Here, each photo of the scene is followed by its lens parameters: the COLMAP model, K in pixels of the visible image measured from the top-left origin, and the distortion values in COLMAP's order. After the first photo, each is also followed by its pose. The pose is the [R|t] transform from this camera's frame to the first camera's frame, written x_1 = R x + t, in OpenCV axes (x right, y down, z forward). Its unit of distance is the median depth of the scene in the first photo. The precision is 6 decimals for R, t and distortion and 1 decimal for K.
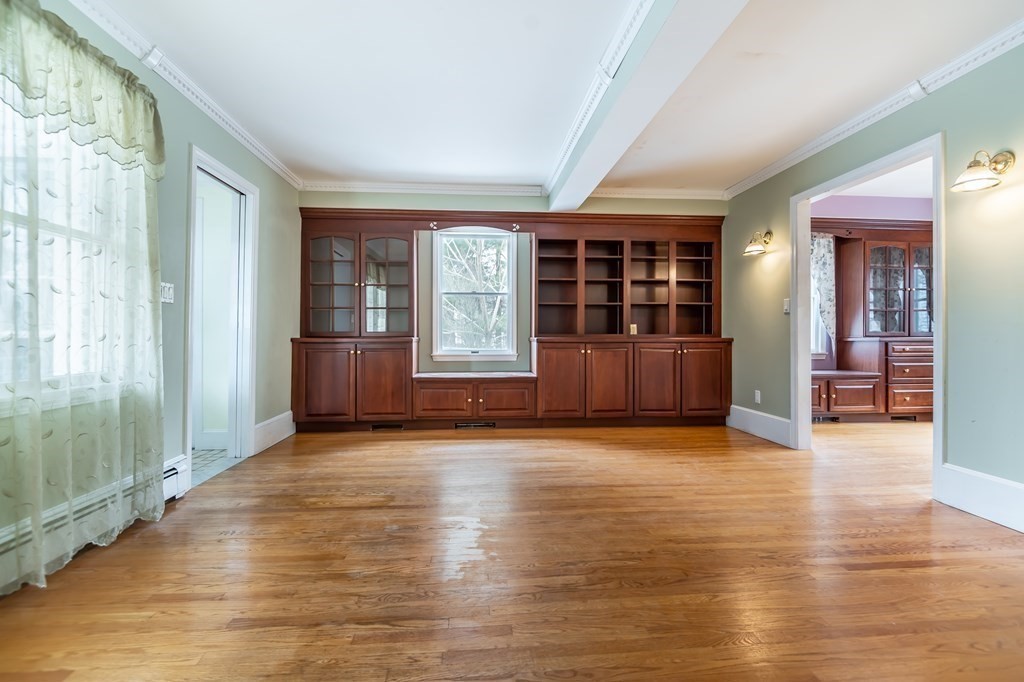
lens RADIAL K [[470.3, 0, 510.1], [0, 470.3, 334.0], [0, 0, 1]] dist [0.003142, -0.006033]
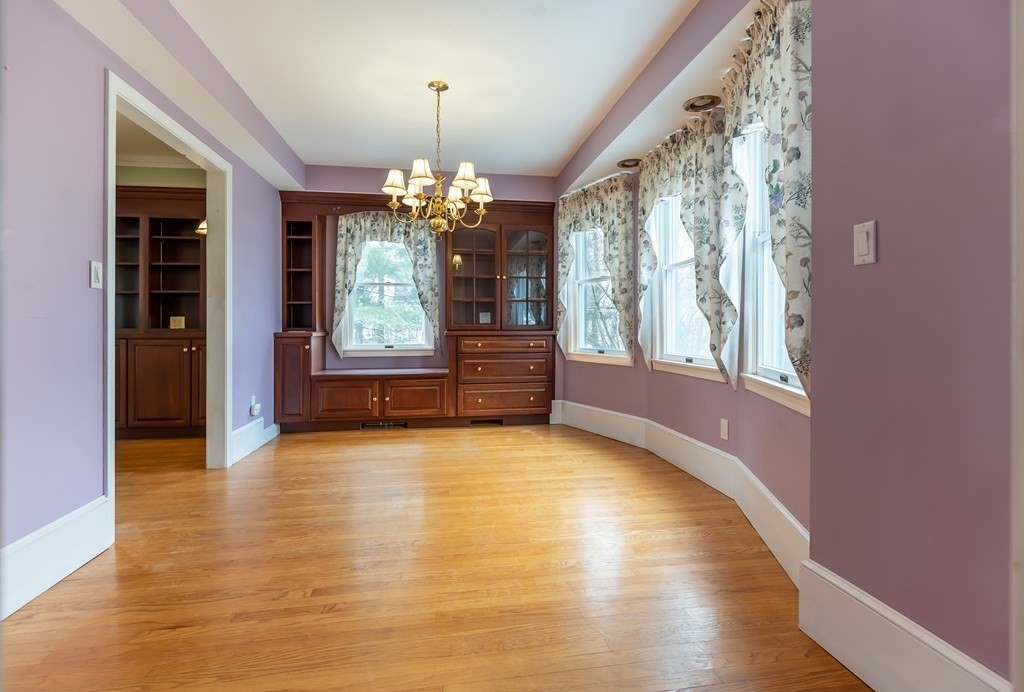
lens RADIAL K [[489.3, 0, 527.4], [0, 489.3, 327.1], [0, 0, 1]] dist [-0.017205, -0.000868]
pose [[0.994270, -0.003582, 0.106839, 0.759783], [0.003551, 0.999994, 0.000479, -0.000688], [-0.106840, -0.000097, 0.994276, 0.065850]]
